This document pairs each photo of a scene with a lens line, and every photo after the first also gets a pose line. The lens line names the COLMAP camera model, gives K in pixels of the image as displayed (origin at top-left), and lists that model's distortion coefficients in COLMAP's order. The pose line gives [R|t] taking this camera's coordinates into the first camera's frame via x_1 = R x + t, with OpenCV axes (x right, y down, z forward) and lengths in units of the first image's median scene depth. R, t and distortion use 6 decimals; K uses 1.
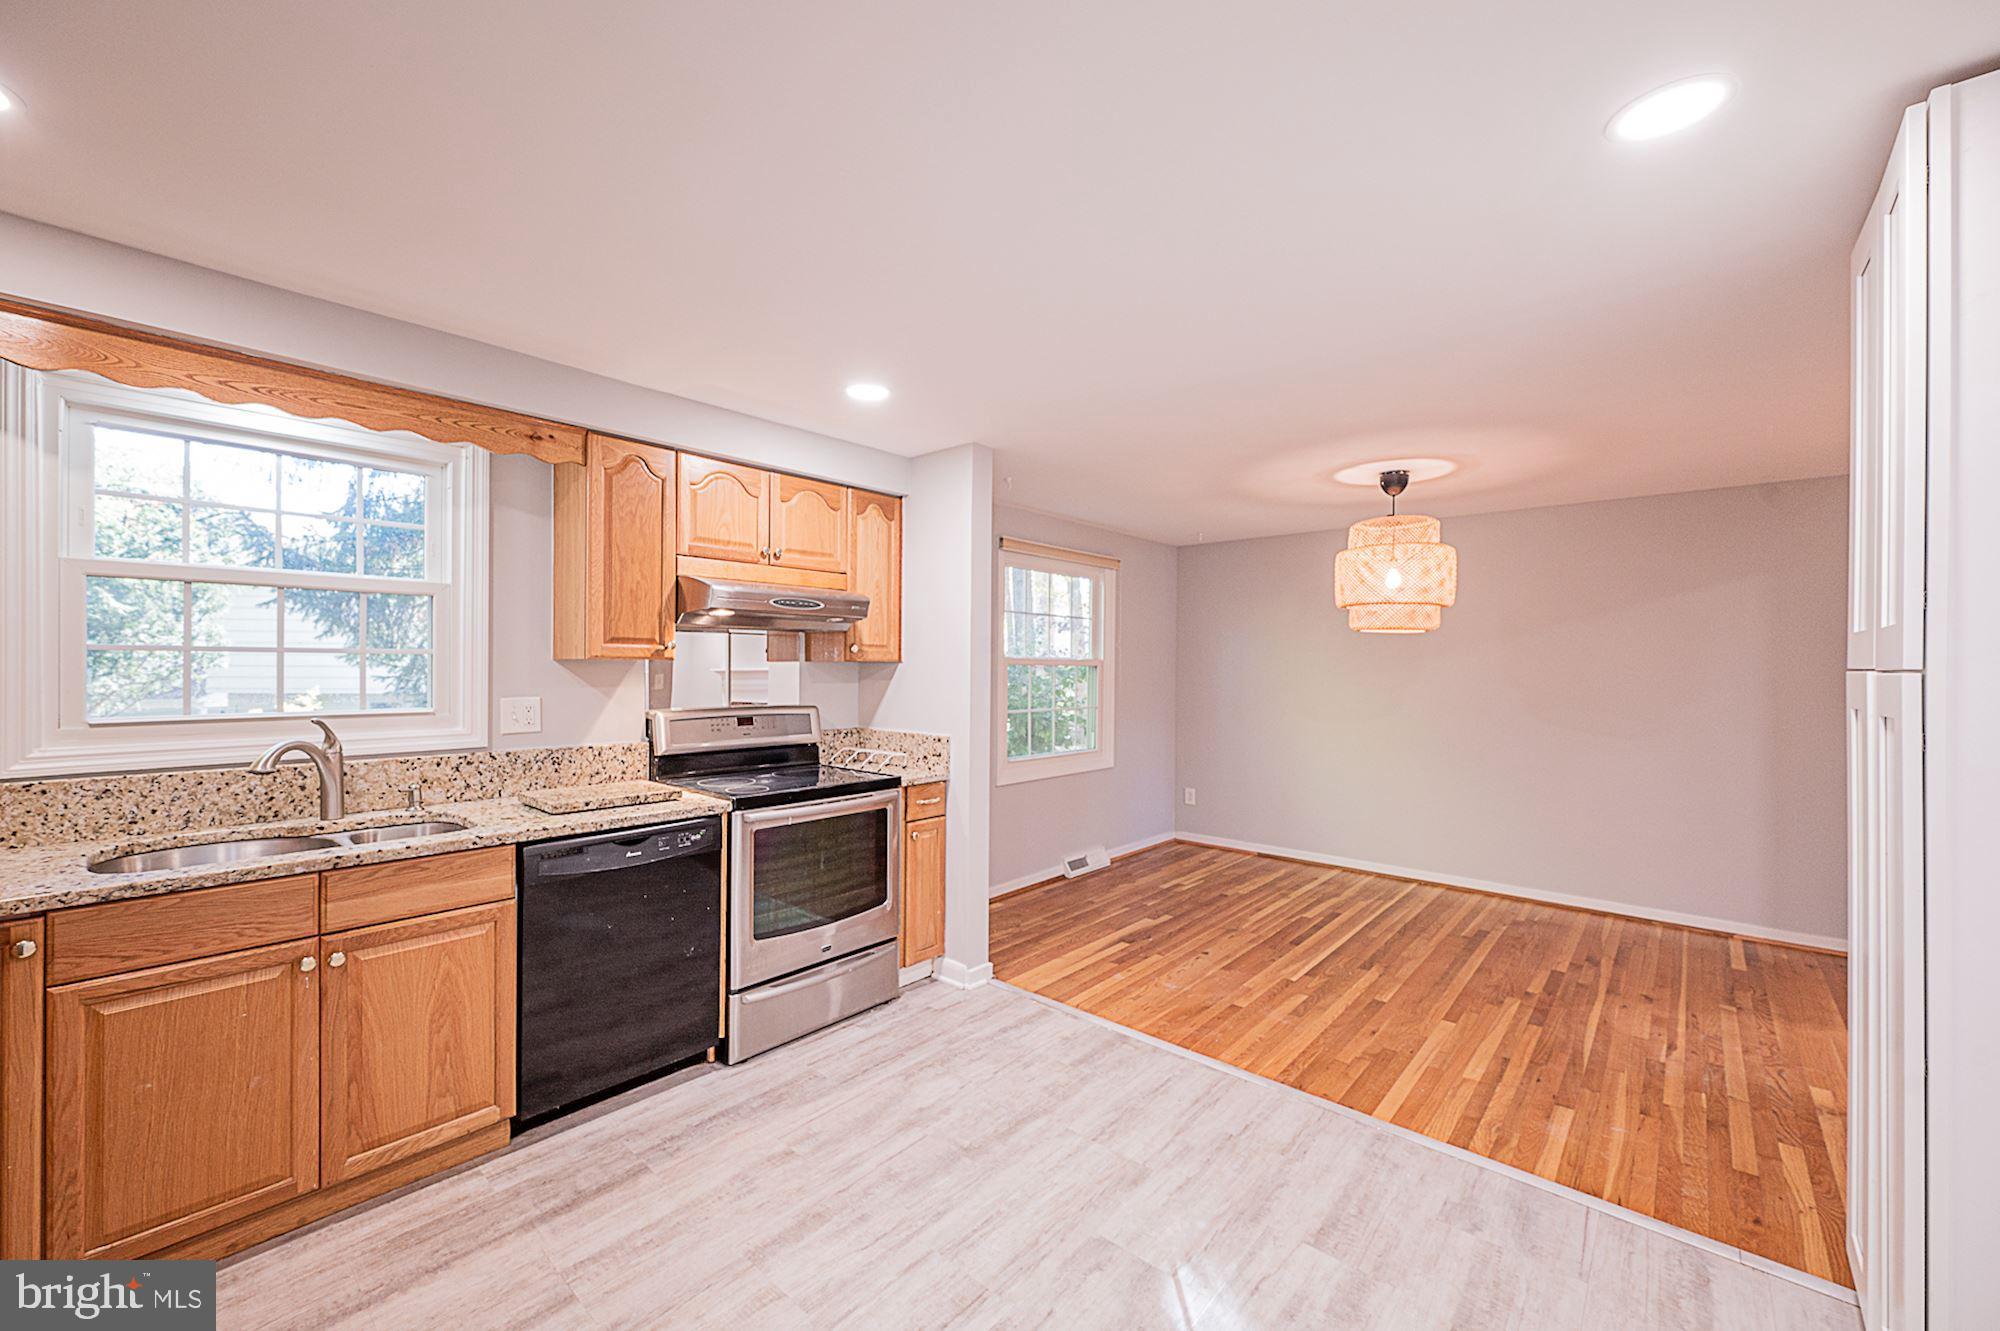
lens RADIAL K [[789.5, 0, 995.2], [0, 789.5, 668.3], [0, 0, 1]] dist [-0.002051, -0.000256]
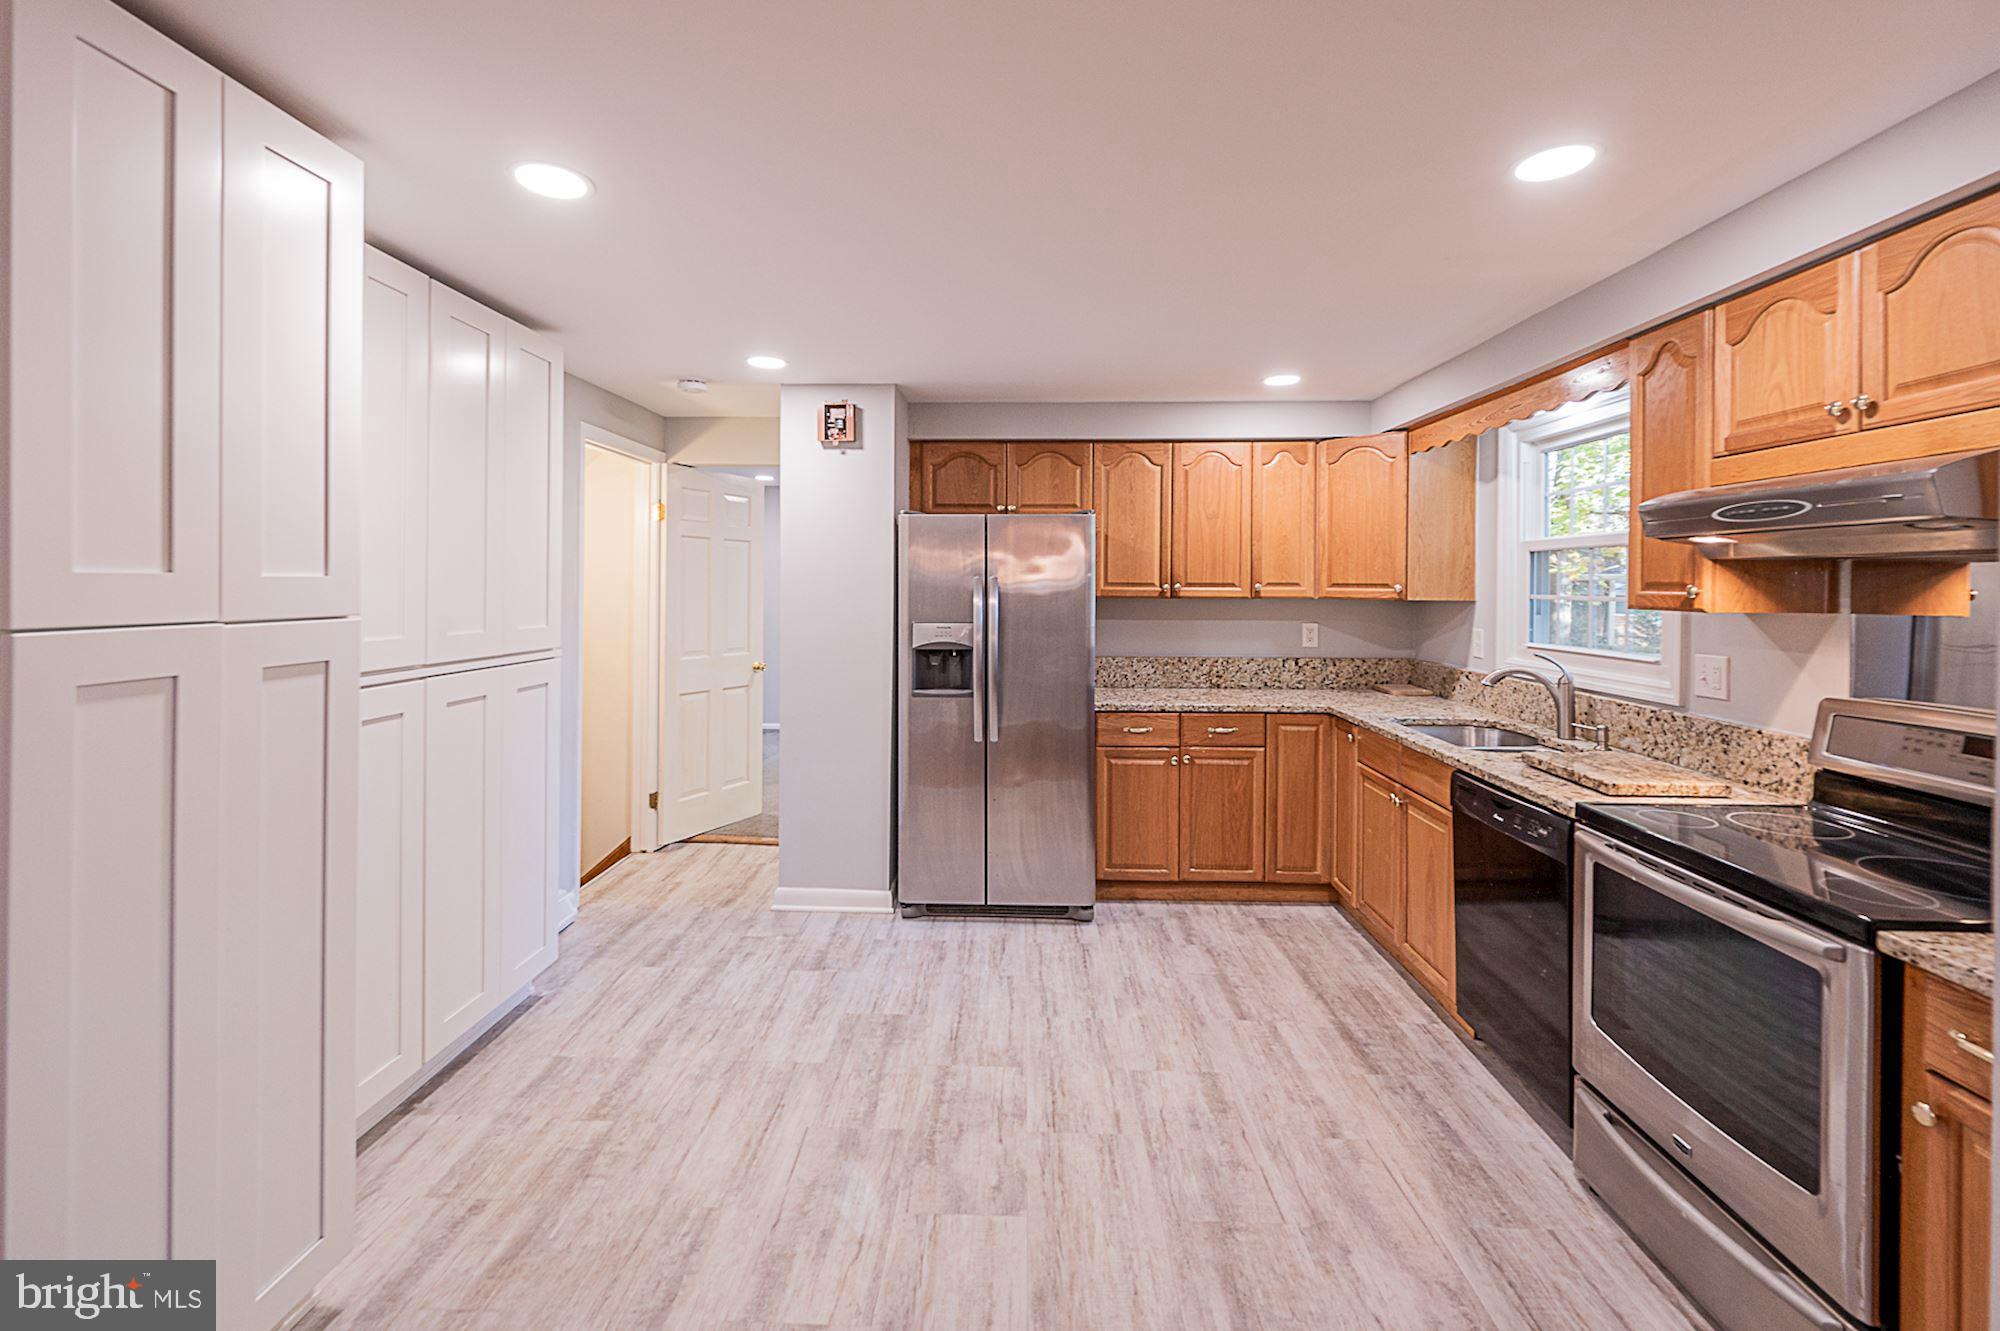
lens RADIAL K [[873.1, 0, 987.7], [0, 873.1, 585.6], [0, 0, 1]] dist [-0.000294, -0.000131]
pose [[-0.778125, -0.009886, -0.628031, 0.481644], [-0.013666, 0.999906, 0.001192, -0.022886], [0.627960, 0.009510, -0.778187, 1.036369]]
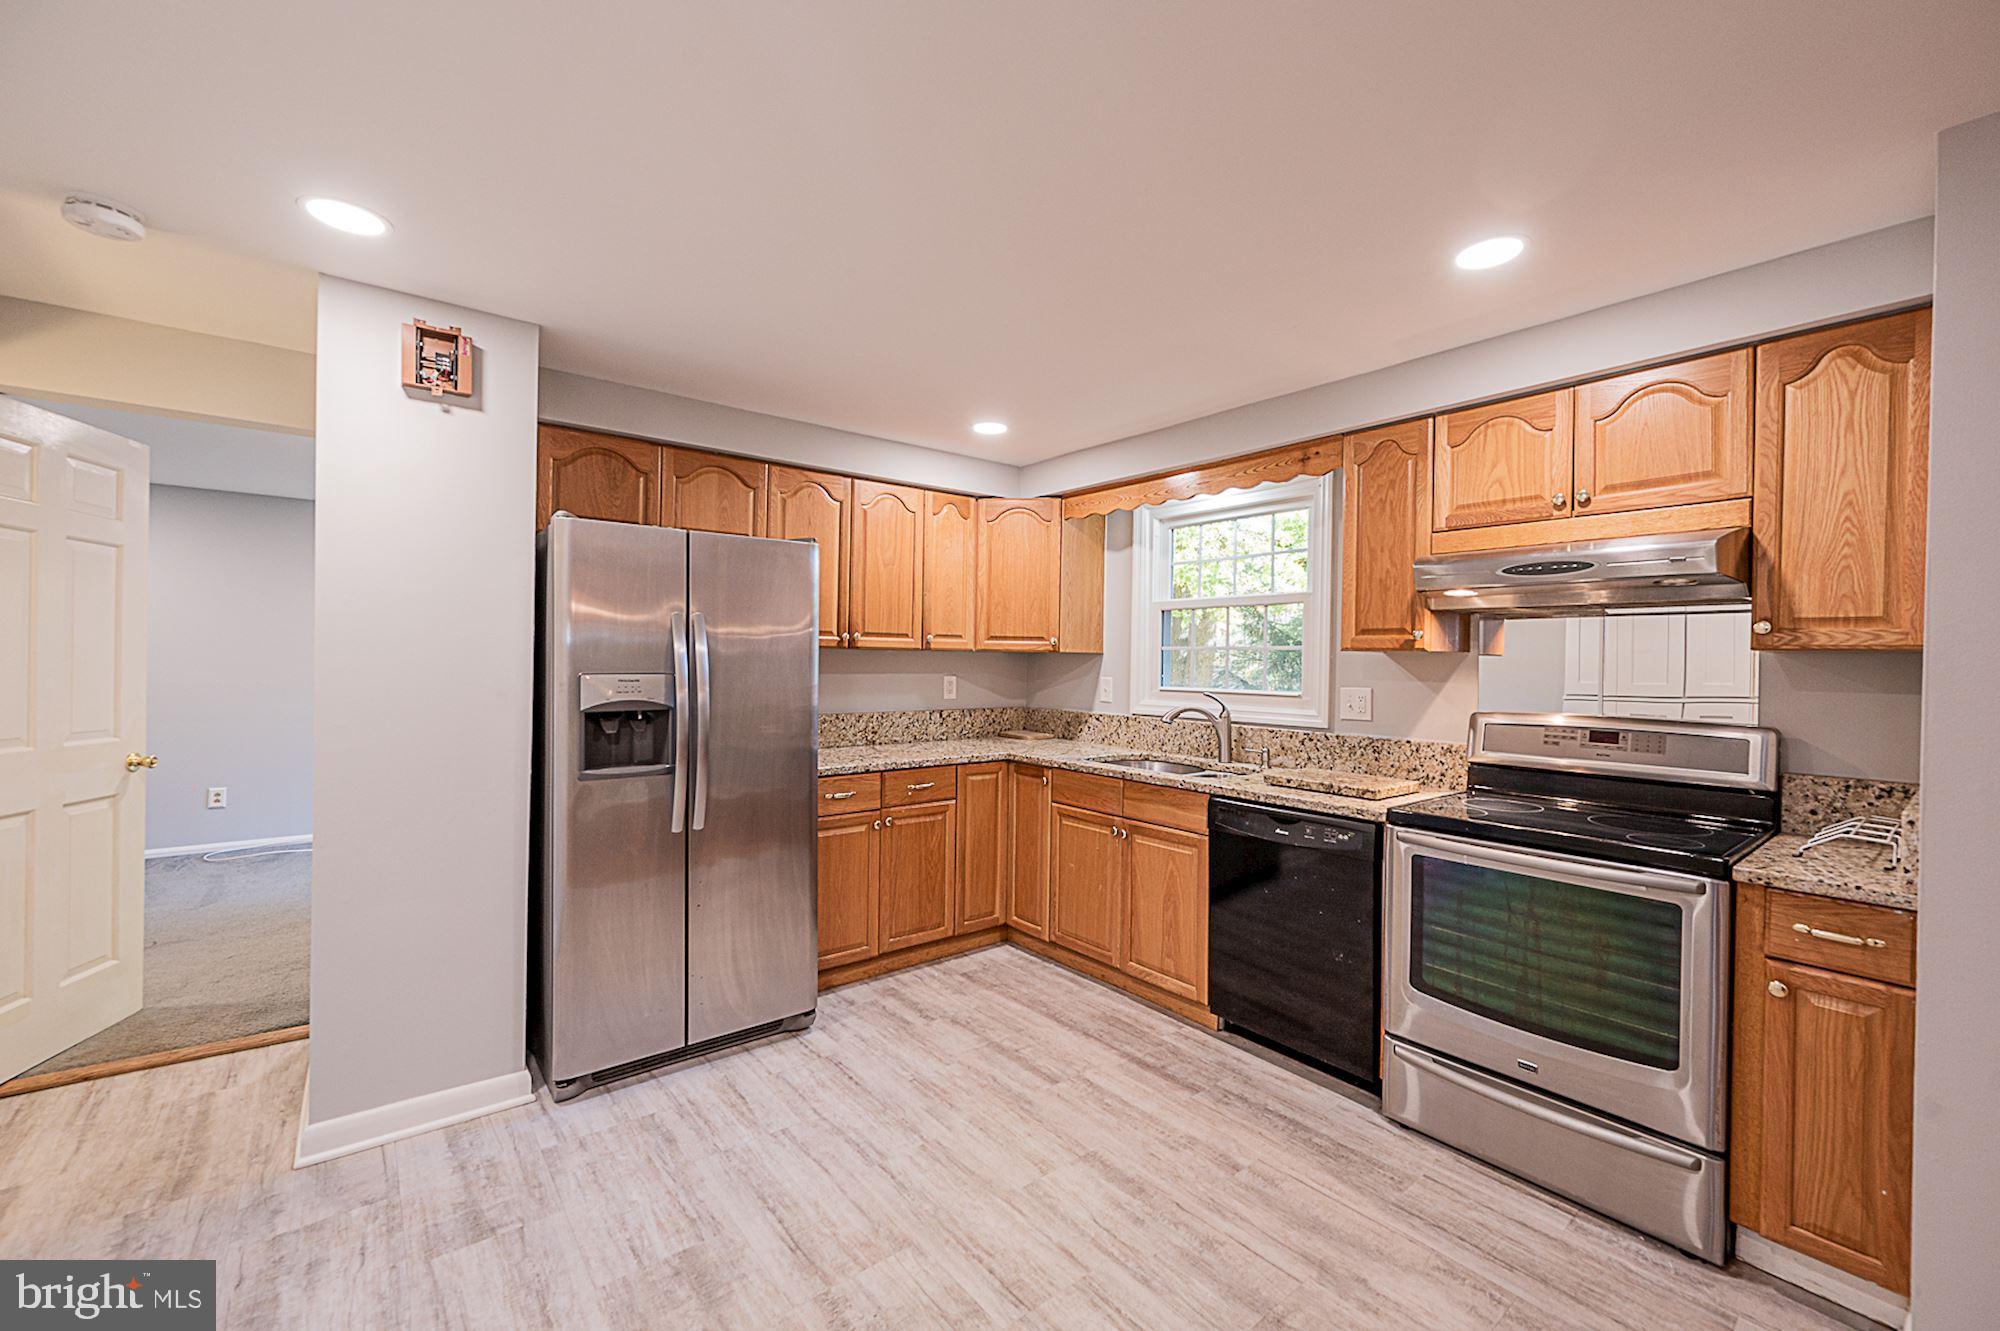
lens RADIAL K [[807.2, 0, 1000.1], [0, 807.2, 662.8], [0, 0, 1]] dist [-0.000431, 0.000079]
pose [[-0.172131, -0.007136, -0.985048, 0.498389], [-0.018956, 0.999813, -0.003931, 0.013414], [0.984892, 0.017996, -0.172234, 0.589601]]
